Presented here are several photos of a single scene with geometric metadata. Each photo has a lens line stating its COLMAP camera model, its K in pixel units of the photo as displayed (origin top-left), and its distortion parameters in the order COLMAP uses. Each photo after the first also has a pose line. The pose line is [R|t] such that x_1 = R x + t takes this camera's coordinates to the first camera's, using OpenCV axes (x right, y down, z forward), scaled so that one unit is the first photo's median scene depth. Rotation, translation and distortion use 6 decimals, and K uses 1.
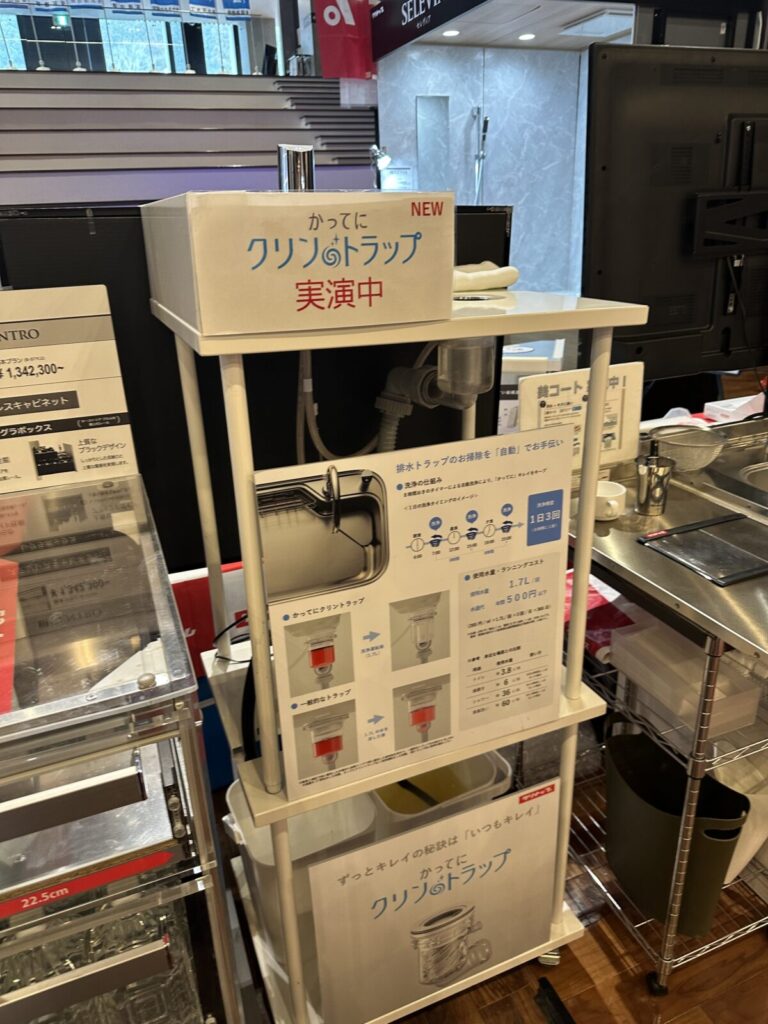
lens RADIAL K [[719.5, 0, 381.0], [0, 719.5, 503.2], [0, 0, 1]] dist [0.008352, -0.004256]
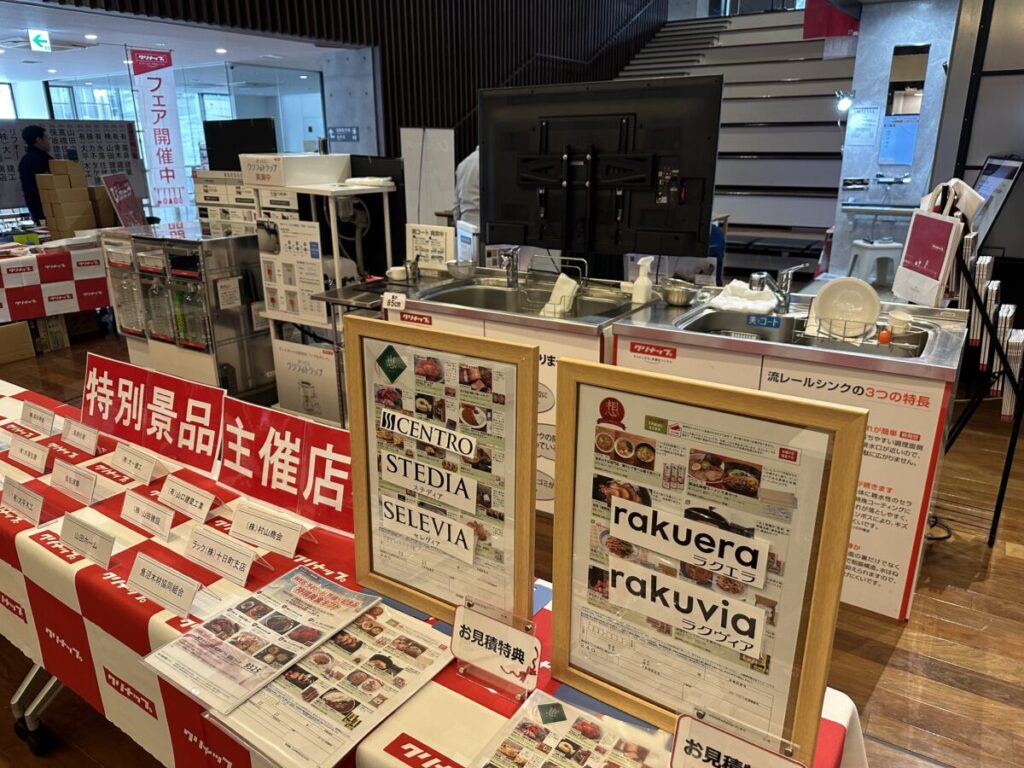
lens RADIAL K [[719.5, 0, 505.9], [0, 719.5, 388.1], [0, 0, 1]] dist [0.008352, -0.004256]
pose [[0.562616, 0.300144, -0.770309, 3.553155], [-0.320523, 0.938081, 0.131413, -0.106241], [0.762055, 0.172967, 0.623983, -0.307051]]
